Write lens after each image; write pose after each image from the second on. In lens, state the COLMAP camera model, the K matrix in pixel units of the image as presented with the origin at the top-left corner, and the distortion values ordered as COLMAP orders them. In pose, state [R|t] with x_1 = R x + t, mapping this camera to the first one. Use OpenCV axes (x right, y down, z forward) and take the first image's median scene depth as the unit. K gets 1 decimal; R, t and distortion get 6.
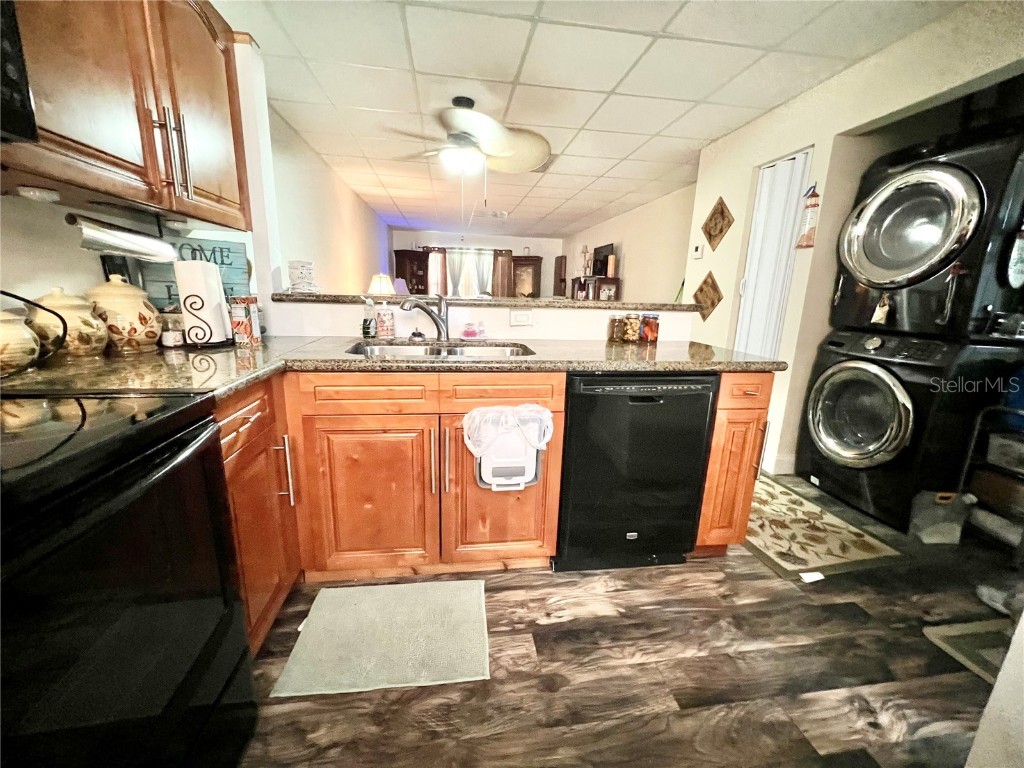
lens RADIAL K [[411.3, 0, 504.0], [0, 411.3, 385.5], [0, 0, 1]] dist [-0.004675, 0.001422]
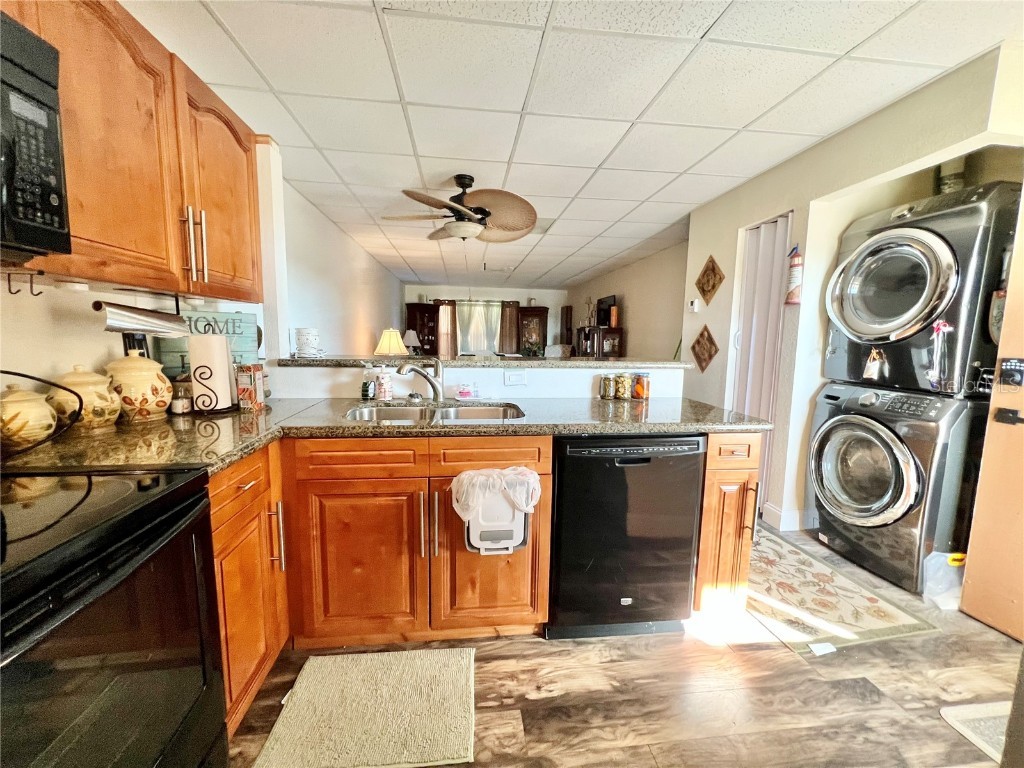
lens RADIAL K [[410.7, 0, 502.9], [0, 410.7, 385.7], [0, 0, 1]] dist [-0.001698, 0.000080]
pose [[0.999439, -0.010912, -0.031672, 0.060503], [0.007409, 0.994048, -0.108695, -0.043767], [0.032670, 0.108399, 0.993571, -0.037340]]
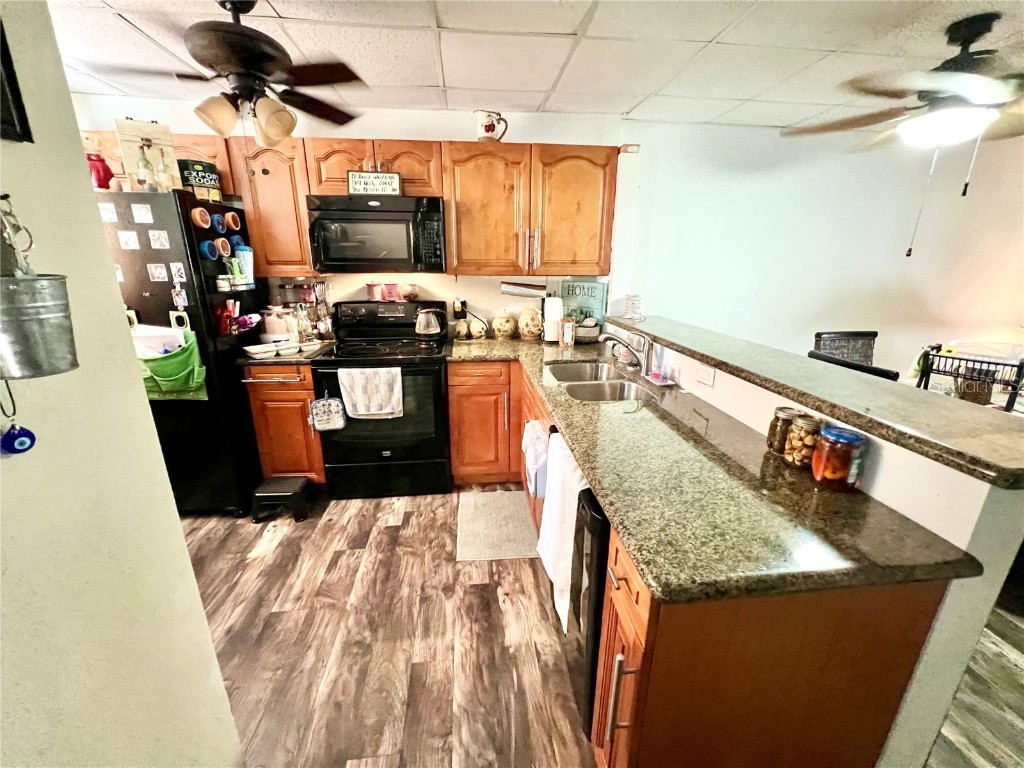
lens RADIAL K [[410.7, 0, 516.6], [0, 410.7, 384.8], [0, 0, 1]] dist [-0.001698, 0.000080]
pose [[-0.025358, 0.260778, -0.965066, 1.115096], [-0.233437, 0.937143, 0.259366, -0.358611], [0.972041, 0.231859, 0.037111, 0.816199]]
